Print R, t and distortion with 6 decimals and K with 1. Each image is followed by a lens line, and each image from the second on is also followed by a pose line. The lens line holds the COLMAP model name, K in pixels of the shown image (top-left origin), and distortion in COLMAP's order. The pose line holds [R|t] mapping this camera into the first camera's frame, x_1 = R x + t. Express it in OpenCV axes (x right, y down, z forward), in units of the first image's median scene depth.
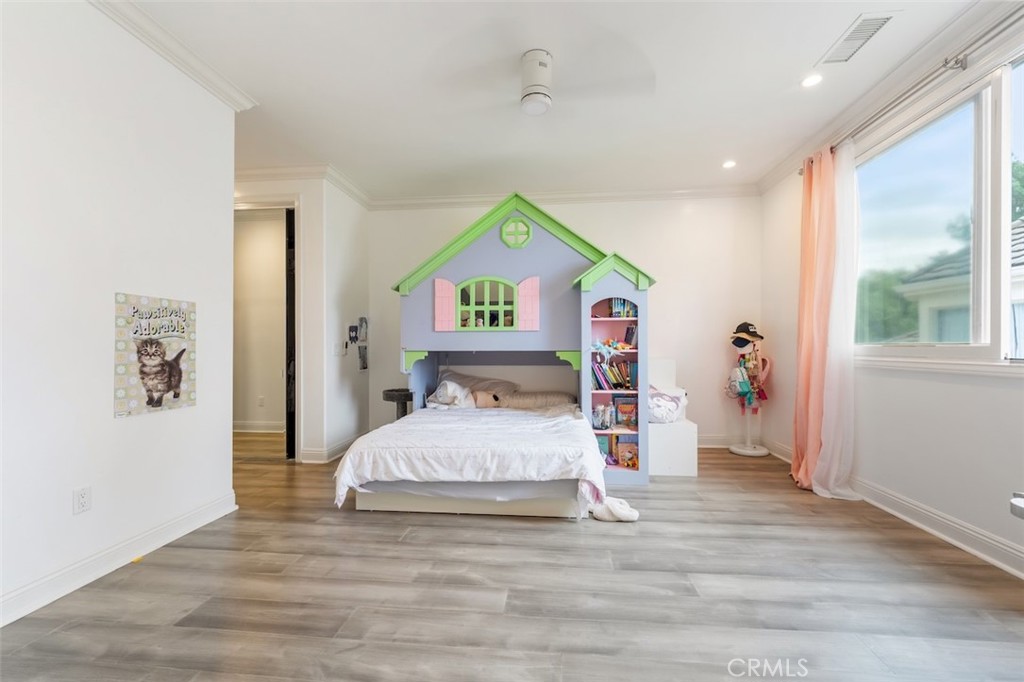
lens RADIAL K [[411.5, 0, 516.6], [0, 411.5, 346.3], [0, 0, 1]] dist [-0.004207, -0.000971]
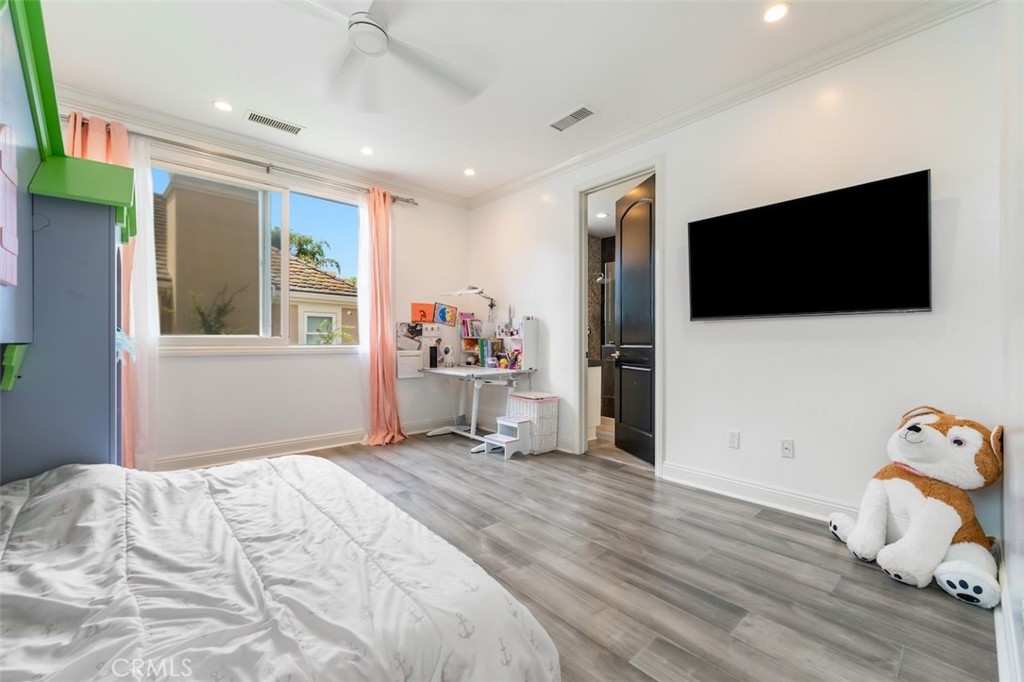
lens RADIAL K [[411.5, 0, 514.9], [0, 411.5, 341.4], [0, 0, 1]] dist [-0.004207, -0.000971]
pose [[-0.729292, -0.002803, 0.684197, -1.031069], [-0.002547, 0.999996, 0.001381, 0.013801], [-0.684198, -0.000735, -0.729296, 1.981613]]
